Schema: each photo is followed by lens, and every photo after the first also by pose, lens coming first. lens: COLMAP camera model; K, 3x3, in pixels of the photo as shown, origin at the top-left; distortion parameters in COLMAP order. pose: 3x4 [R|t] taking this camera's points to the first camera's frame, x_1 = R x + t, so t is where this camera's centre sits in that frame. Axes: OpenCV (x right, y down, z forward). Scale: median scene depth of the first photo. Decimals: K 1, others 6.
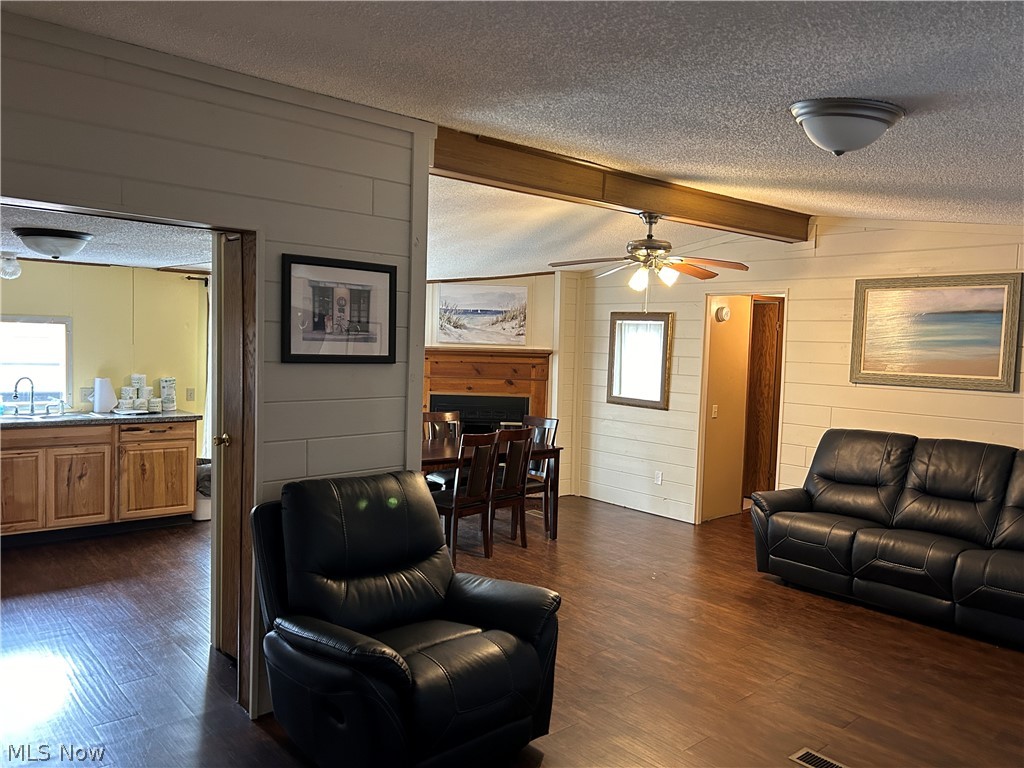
lens RADIAL K [[763.9, 0, 514.2], [0, 763.9, 384.9], [0, 0, 1]] dist [0.013608, -0.000772]
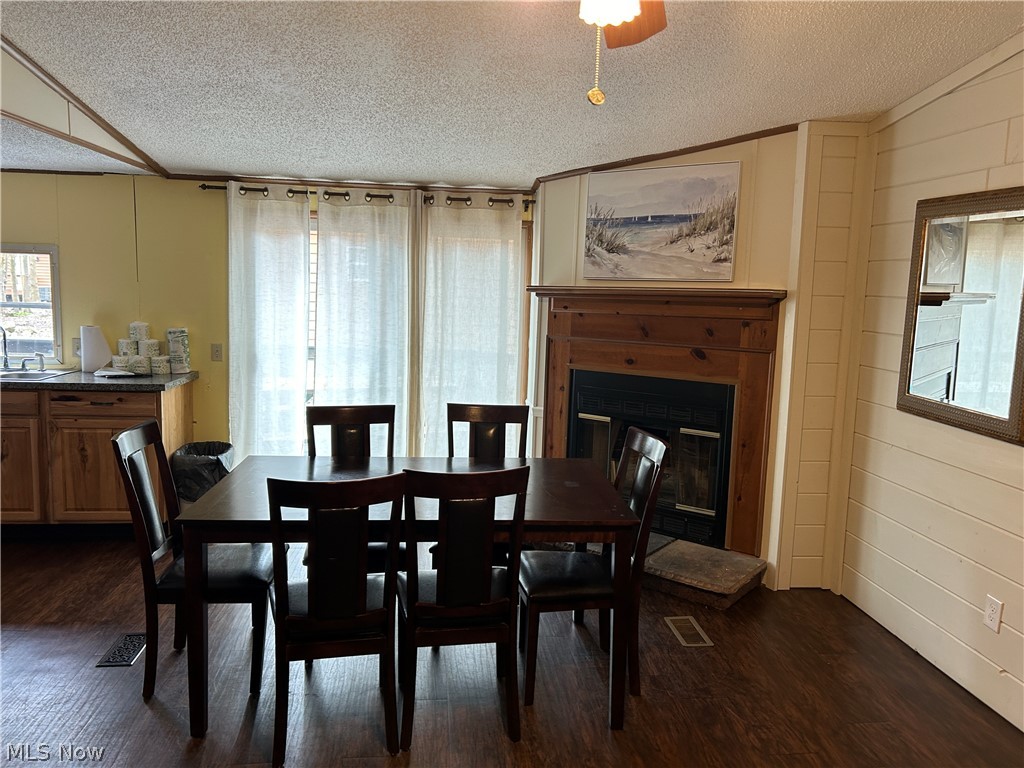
lens RADIAL K [[763.9, 0, 508.5], [0, 763.9, 383.4], [0, 0, 1]] dist [0.013608, -0.000772]
pose [[0.818413, 0.063029, -0.571163, 0.194843], [-0.034788, 0.997578, 0.060237, -0.010468], [0.573576, -0.029429, 0.818624, 0.521232]]
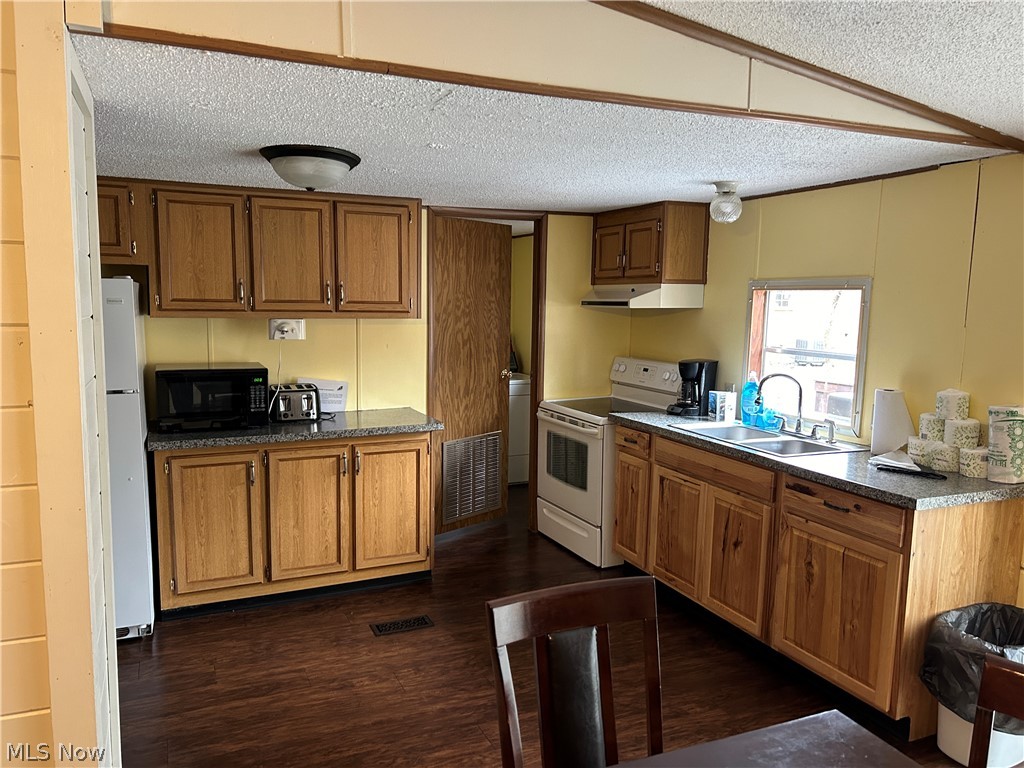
lens RADIAL K [[763.9, 0, 514.6], [0, 763.9, 401.2], [0, 0, 1]] dist [0.013608, -0.000772]
pose [[-0.296606, 0.089816, -0.950767, 0.032841], [-0.080989, 0.989616, 0.118751, -0.036259], [0.951560, 0.112224, -0.286252, 0.764996]]
